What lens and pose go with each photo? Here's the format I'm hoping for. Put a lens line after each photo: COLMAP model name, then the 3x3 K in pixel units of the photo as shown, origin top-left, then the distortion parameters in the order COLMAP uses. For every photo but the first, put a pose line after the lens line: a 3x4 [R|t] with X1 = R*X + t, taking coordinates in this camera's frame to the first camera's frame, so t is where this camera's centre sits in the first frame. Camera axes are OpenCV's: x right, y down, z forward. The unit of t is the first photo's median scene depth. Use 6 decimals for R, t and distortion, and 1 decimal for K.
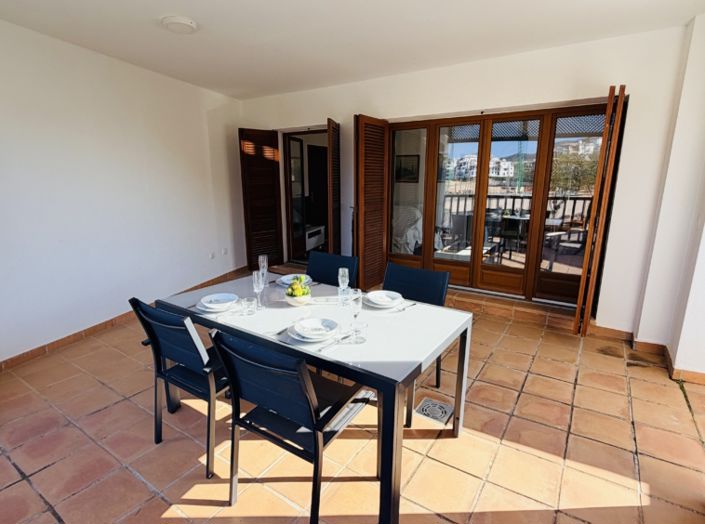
lens RADIAL K [[371.7, 0, 352.0], [0, 371.7, 263.8], [0, 0, 1]] dist [-0.002037, 0.000487]
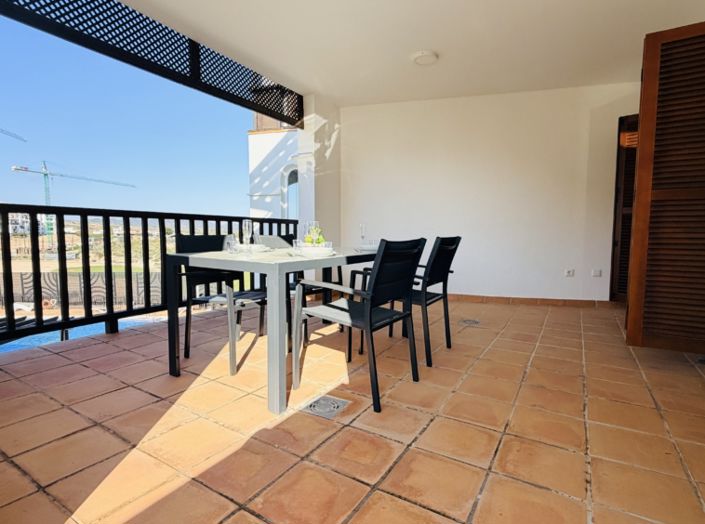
lens RADIAL K [[371.7, 0, 351.2], [0, 371.7, 260.7], [0, 0, 1]] dist [-0.002037, 0.000487]
pose [[0.034640, 0.073816, -0.996670, 0.945554], [-0.223732, 0.972531, 0.064252, 0.023159], [0.974035, 0.220761, 0.050204, 0.891552]]
